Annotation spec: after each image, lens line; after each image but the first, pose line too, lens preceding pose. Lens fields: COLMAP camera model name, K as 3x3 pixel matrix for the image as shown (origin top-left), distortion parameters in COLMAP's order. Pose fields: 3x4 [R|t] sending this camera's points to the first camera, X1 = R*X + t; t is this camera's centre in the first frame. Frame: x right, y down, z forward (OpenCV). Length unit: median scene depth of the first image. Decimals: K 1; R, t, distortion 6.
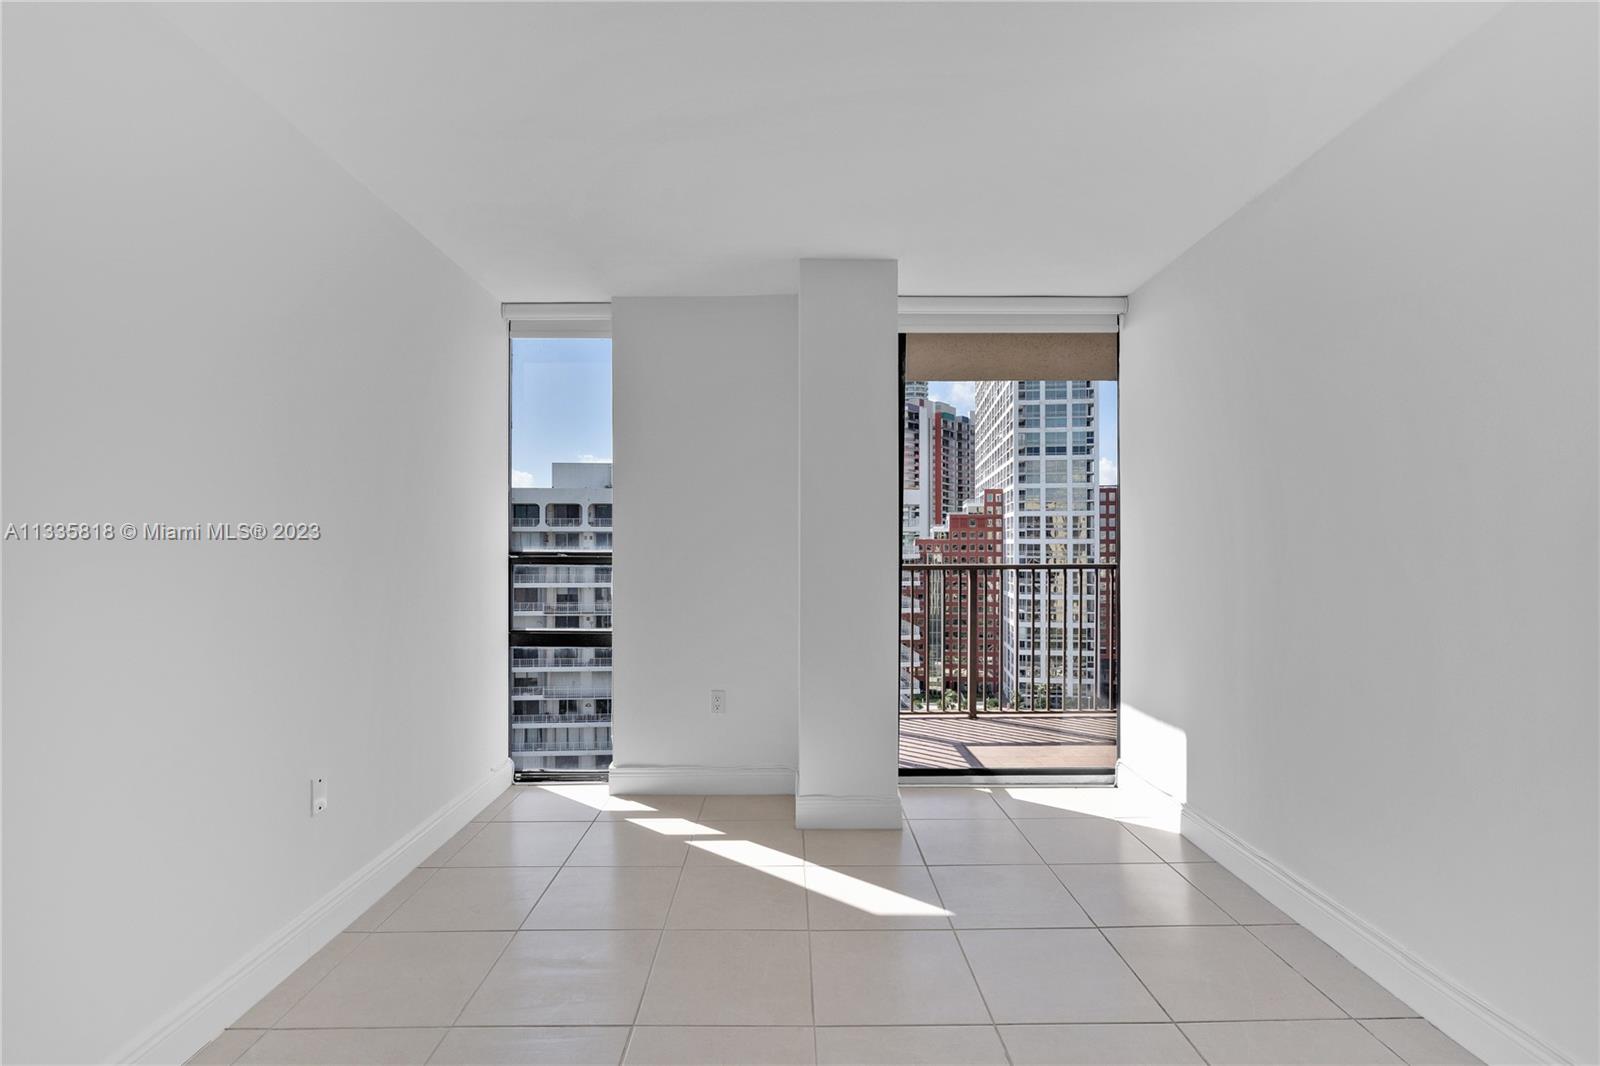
lens RADIAL K [[749.2, 0, 797.7], [0, 749.2, 547.6], [0, 0, 1]] dist [-0.001400, 0.002177]
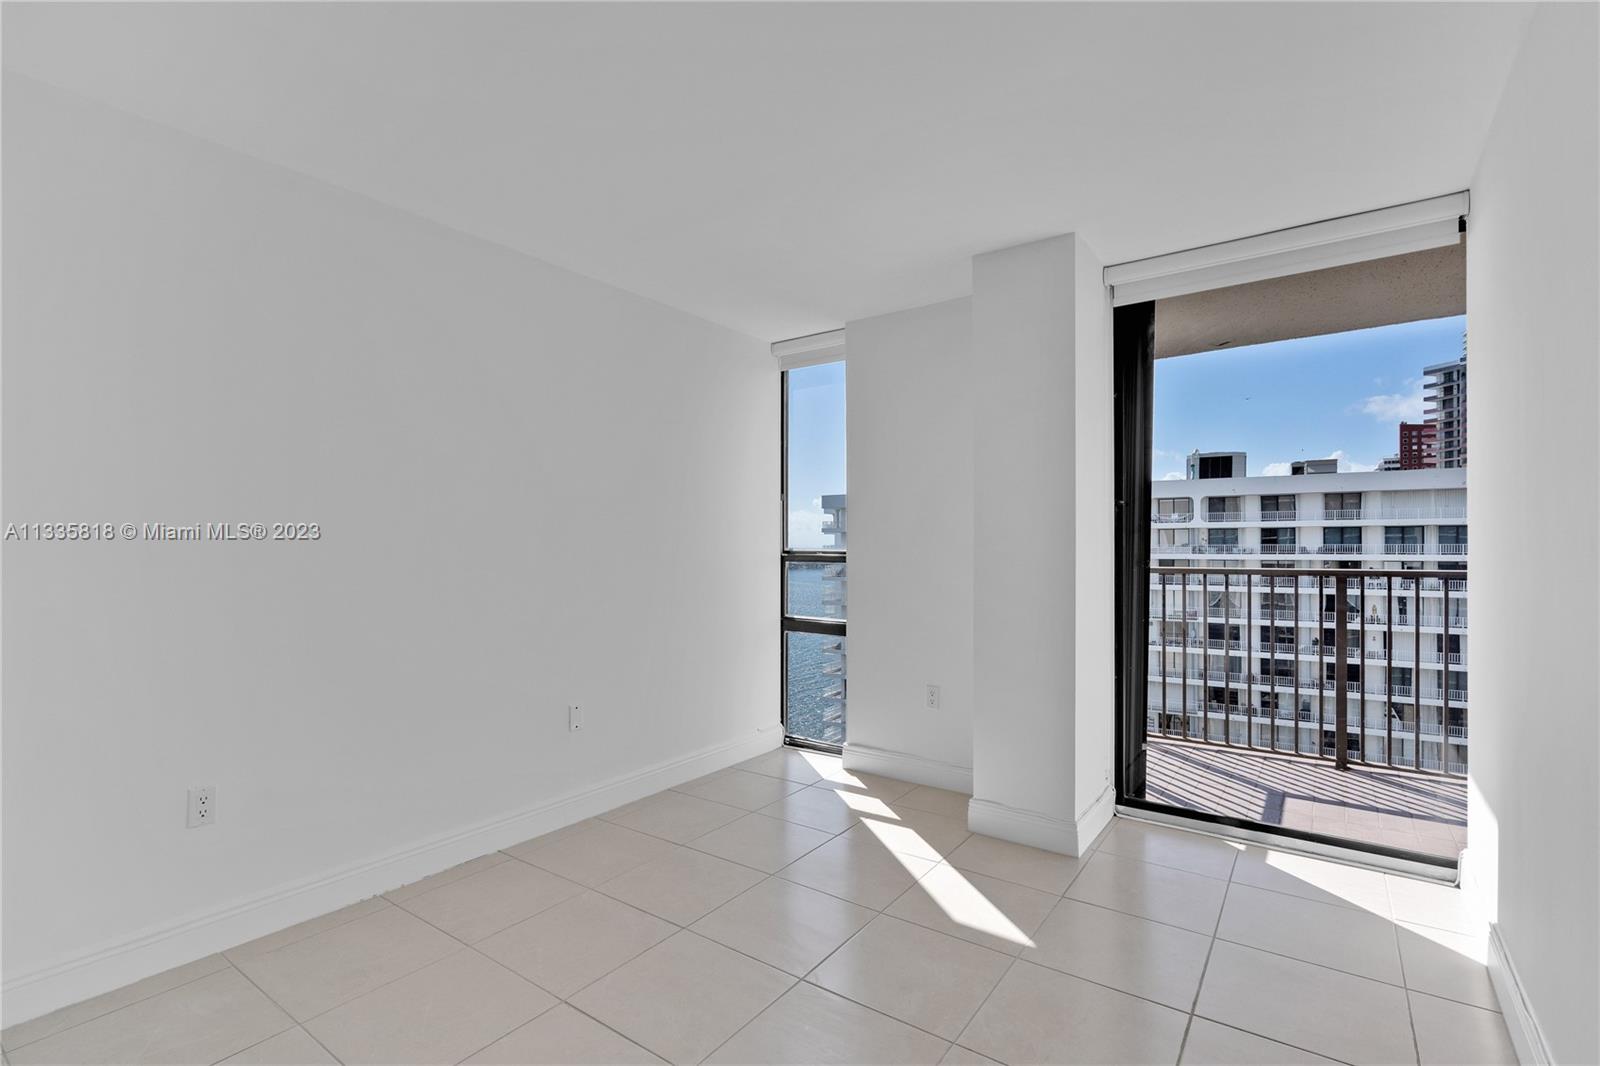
lens RADIAL K [[749.2, 0, 779.7], [0, 749.2, 544.3], [0, 0, 1]] dist [-0.001400, 0.002177]
pose [[0.800377, 0.000349, -0.599498, 0.343173], [-0.001580, 0.999998, -0.001528, -0.002758], [0.599496, 0.002170, 0.800375, 0.047536]]
